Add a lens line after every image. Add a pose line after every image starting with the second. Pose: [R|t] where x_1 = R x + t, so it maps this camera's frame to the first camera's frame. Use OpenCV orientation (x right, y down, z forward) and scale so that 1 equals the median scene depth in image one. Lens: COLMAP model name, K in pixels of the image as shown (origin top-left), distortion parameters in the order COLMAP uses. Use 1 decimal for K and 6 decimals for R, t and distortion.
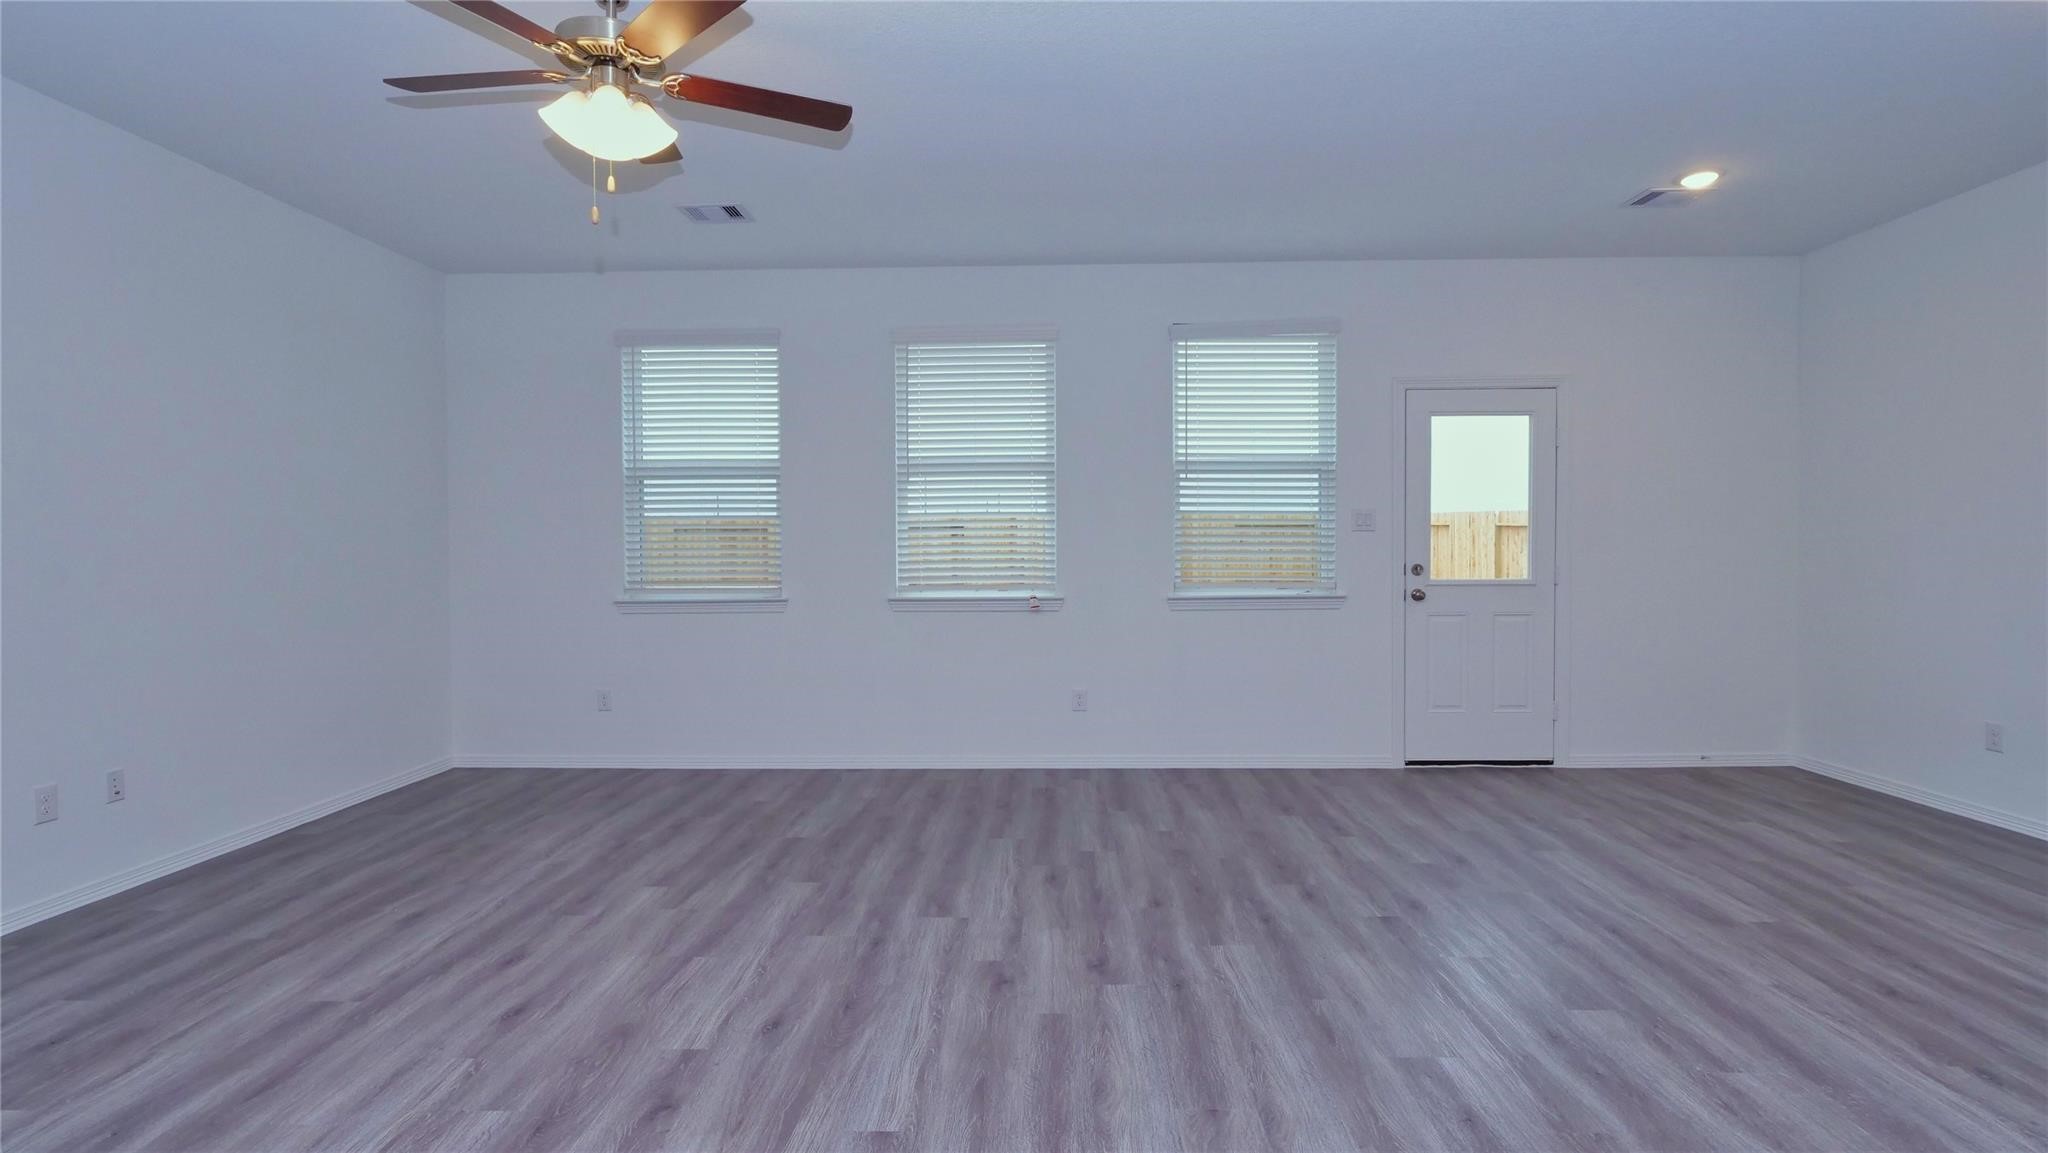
lens RADIAL K [[1008.6, 0, 1022.7], [0, 1008.6, 572.7], [0, 0, 1]] dist [-0.006013, -0.001573]
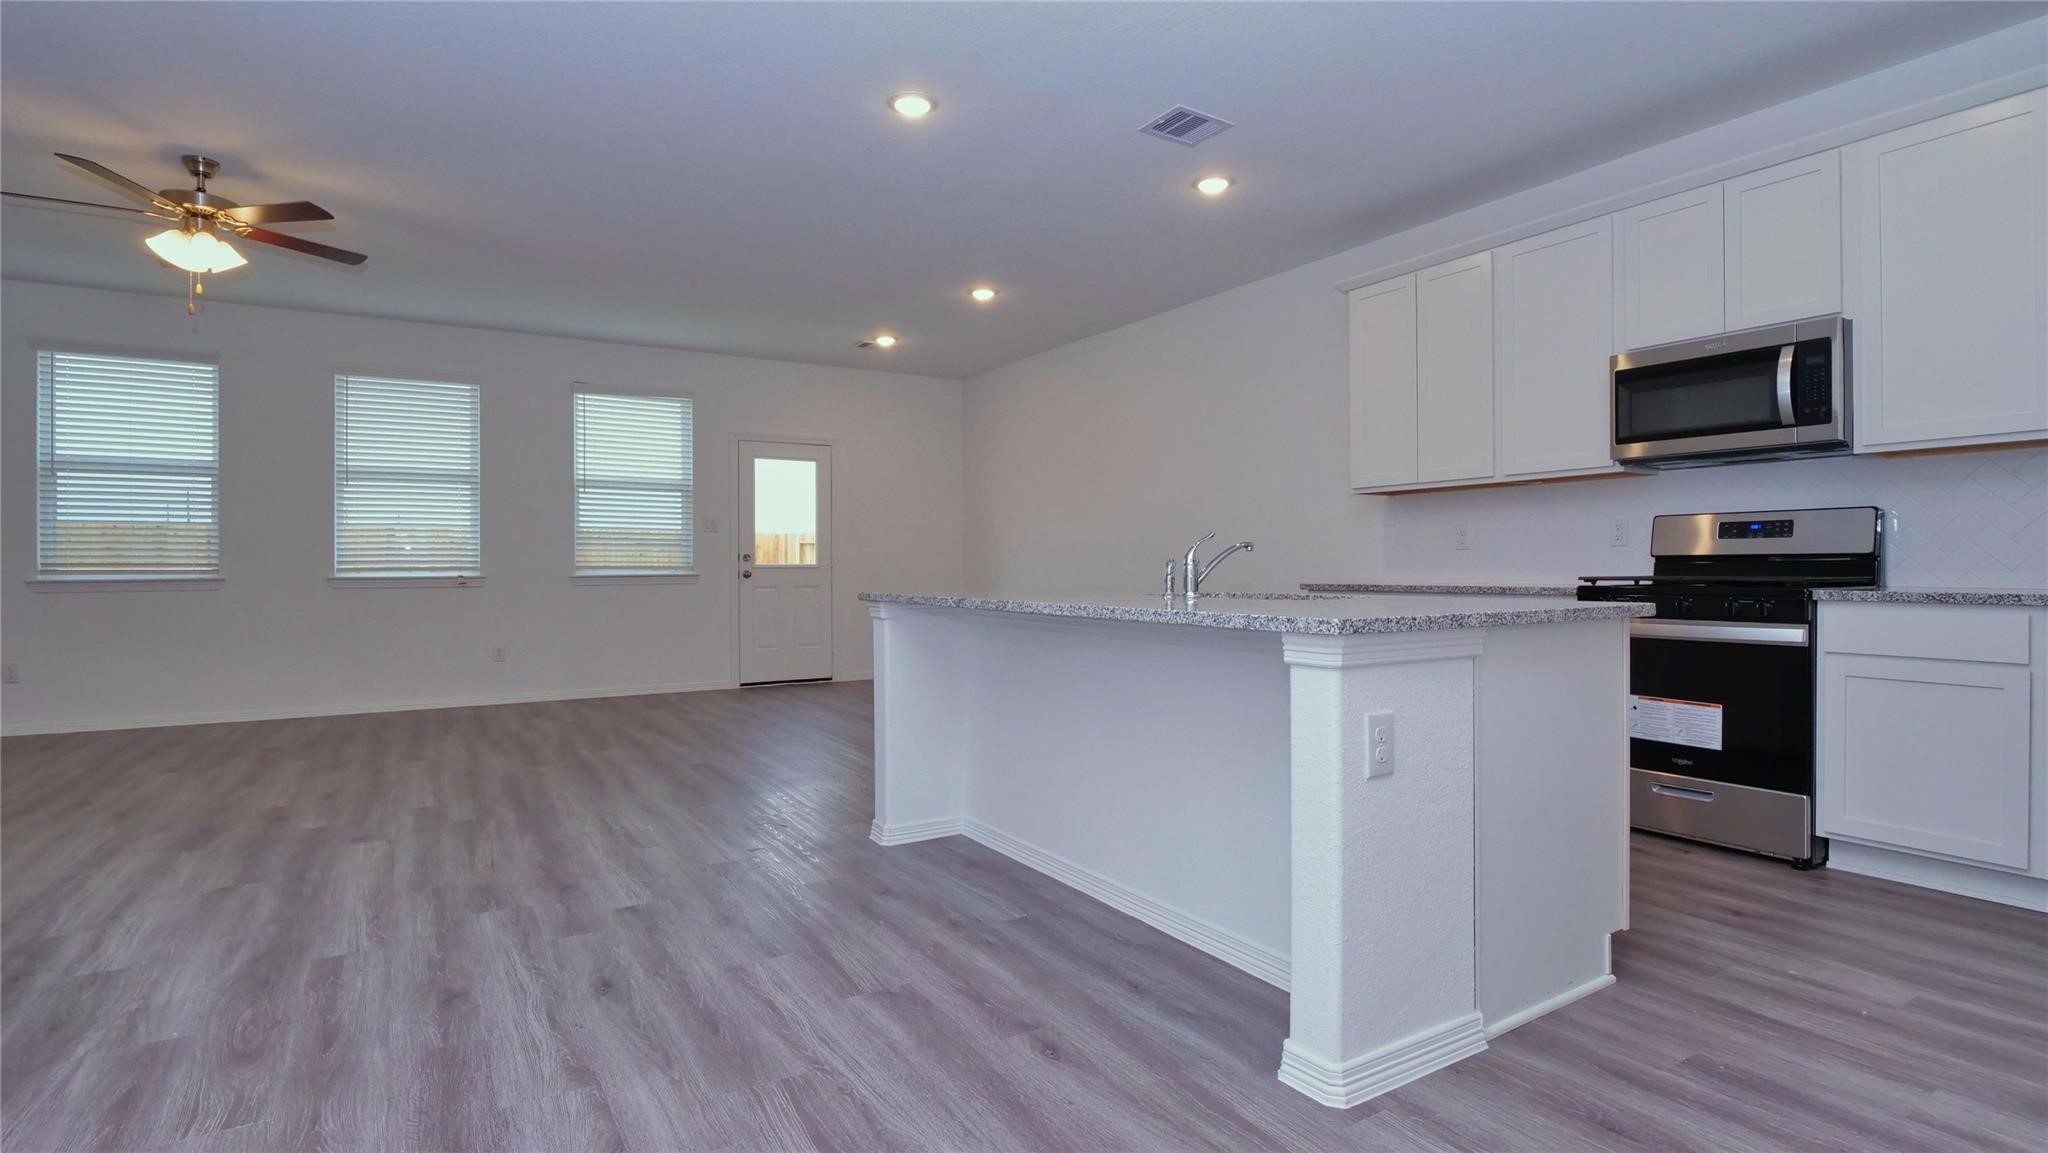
lens RADIAL K [[1008.6, 0, 1022.7], [0, 1008.6, 572.7], [0, 0, 1]] dist [-0.006013, -0.001573]
pose [[0.841052, 0.000963, 0.540953, -0.084436], [0.011777, 0.999729, -0.020089, 0.055214], [-0.540826, 0.023267, 0.840813, -0.514478]]
